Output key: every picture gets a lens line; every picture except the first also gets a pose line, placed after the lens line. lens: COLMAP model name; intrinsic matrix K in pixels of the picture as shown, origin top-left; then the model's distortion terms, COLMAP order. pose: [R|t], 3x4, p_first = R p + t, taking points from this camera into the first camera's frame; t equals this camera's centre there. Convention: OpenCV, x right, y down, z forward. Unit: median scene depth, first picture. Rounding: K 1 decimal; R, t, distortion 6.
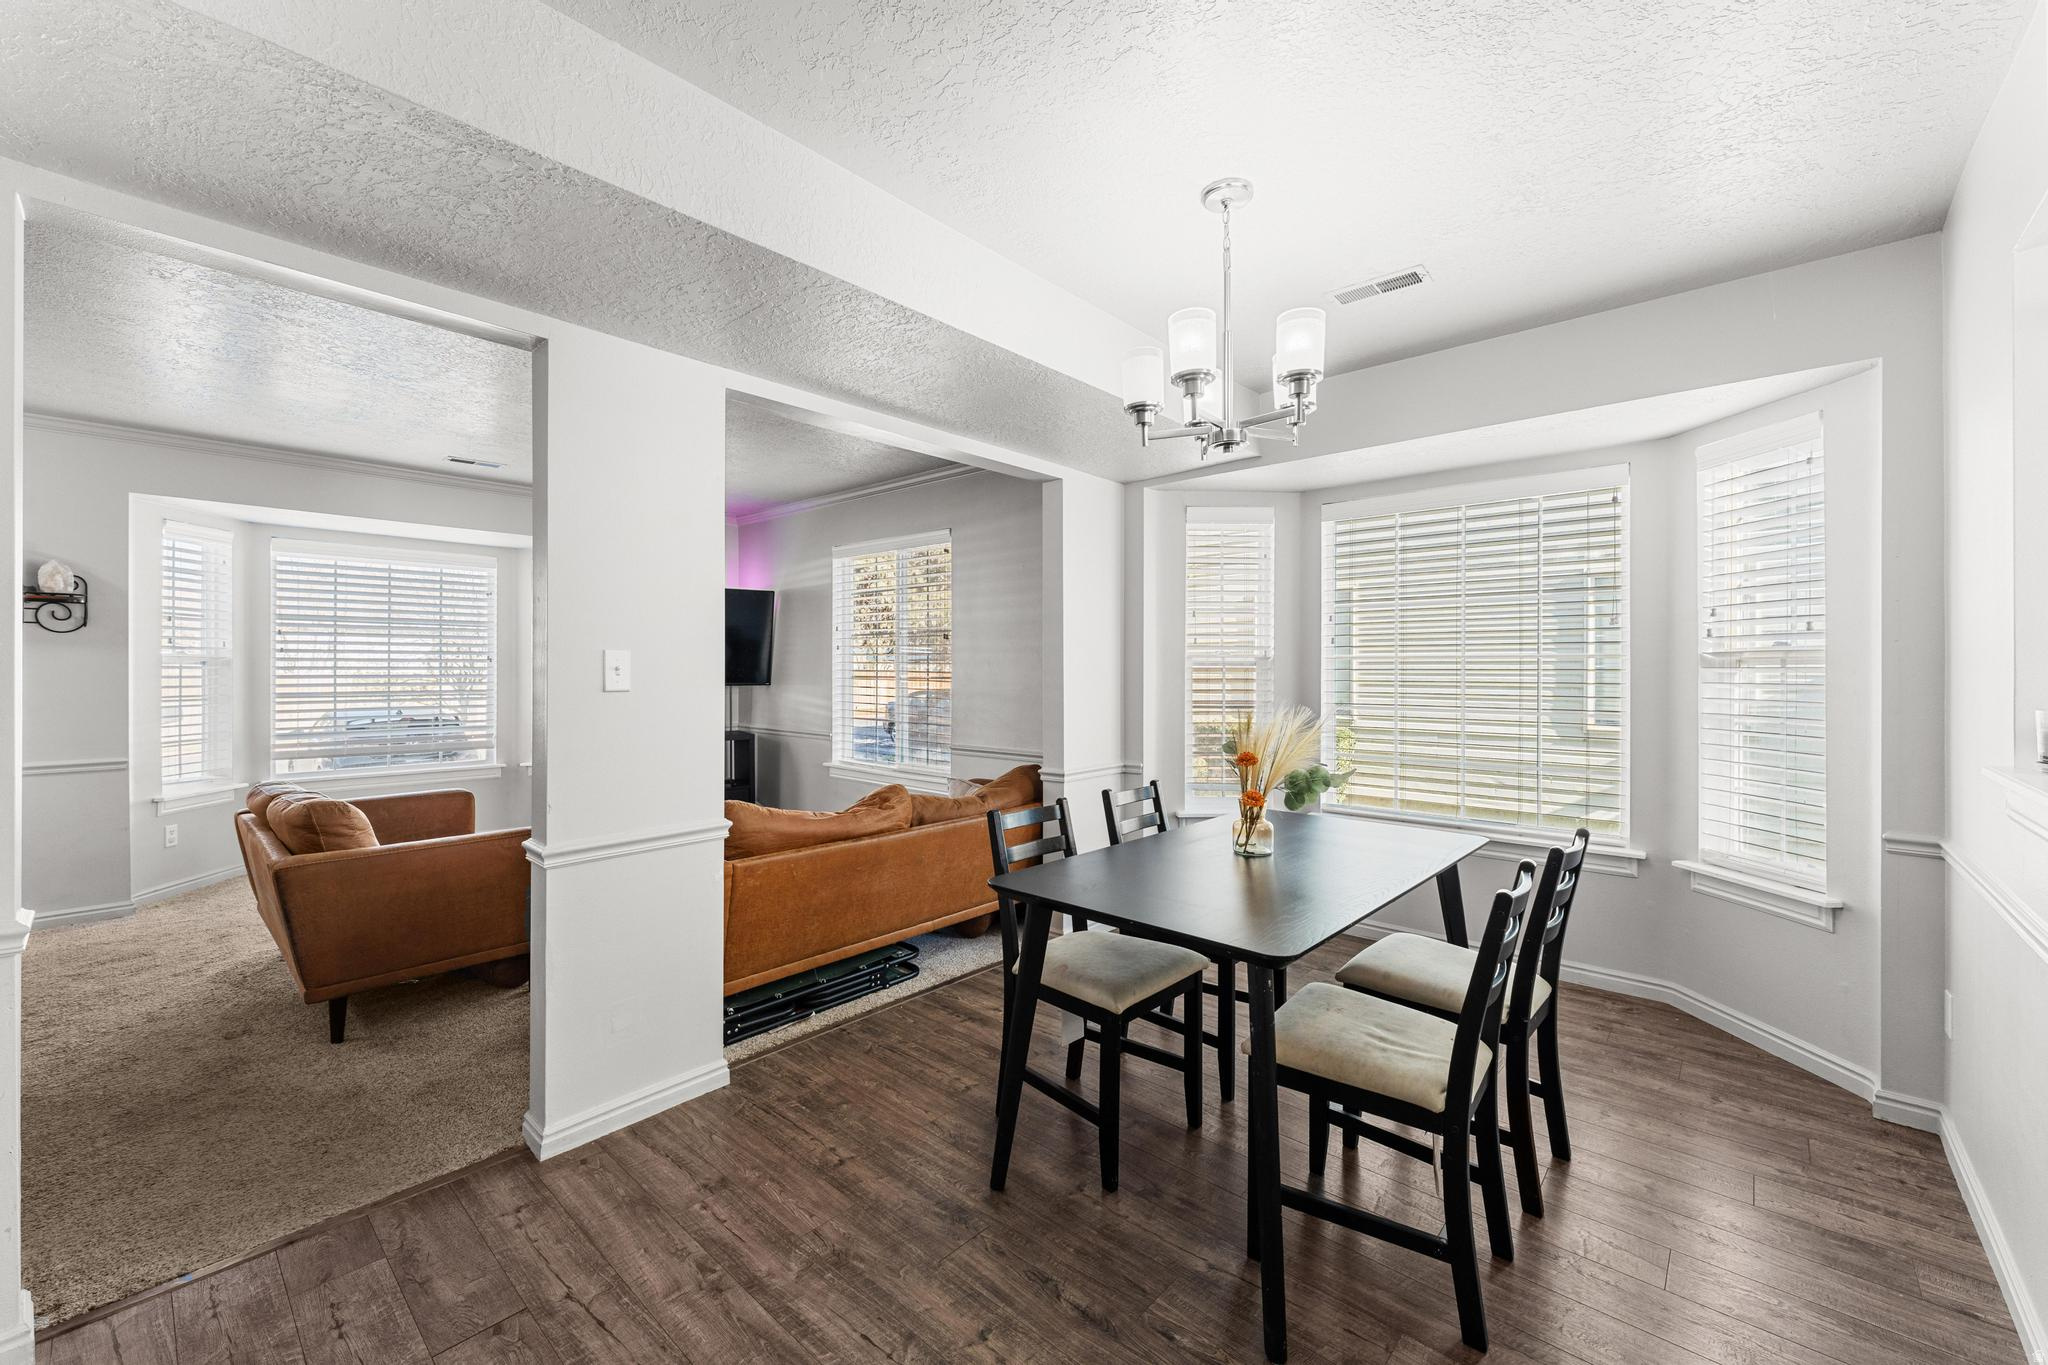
lens RADIAL K [[809.2, 0, 1023.4], [0, 809.2, 667.6], [0, 0, 1]] dist [0.001785, 0.000168]
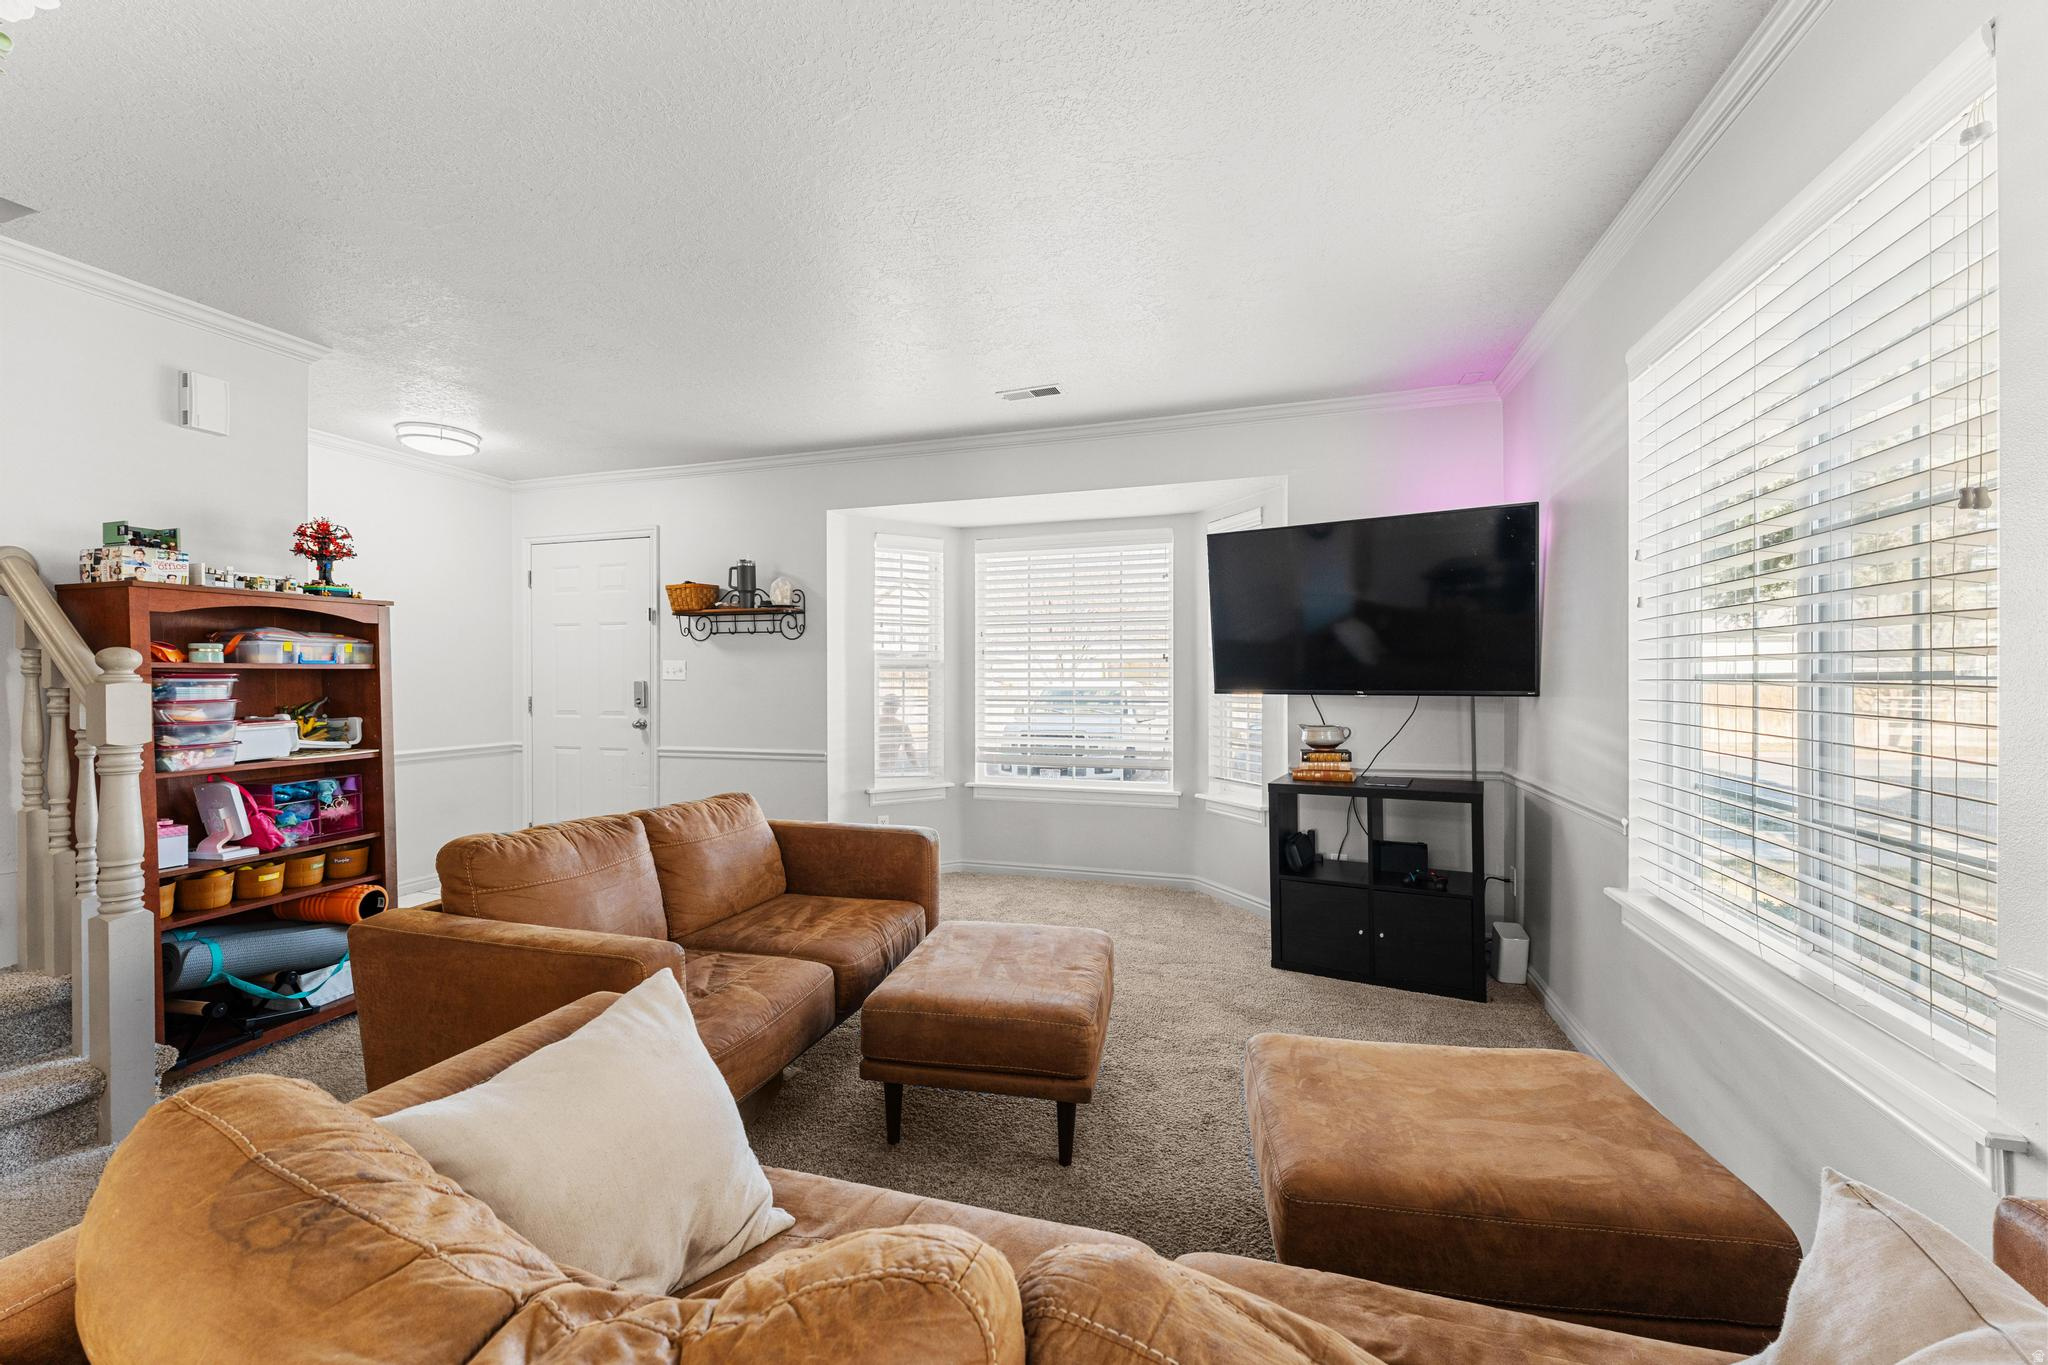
lens RADIAL K [[809.2, 0, 1020.1], [0, 809.2, 684.3], [0, 0, 1]] dist [0.001785, 0.000168]
pose [[0.423068, 0.001995, -0.906096, 0.001085], [0.005090, 0.999977, 0.004578, 0.013263], [0.906083, -0.006549, 0.423048, 0.630654]]
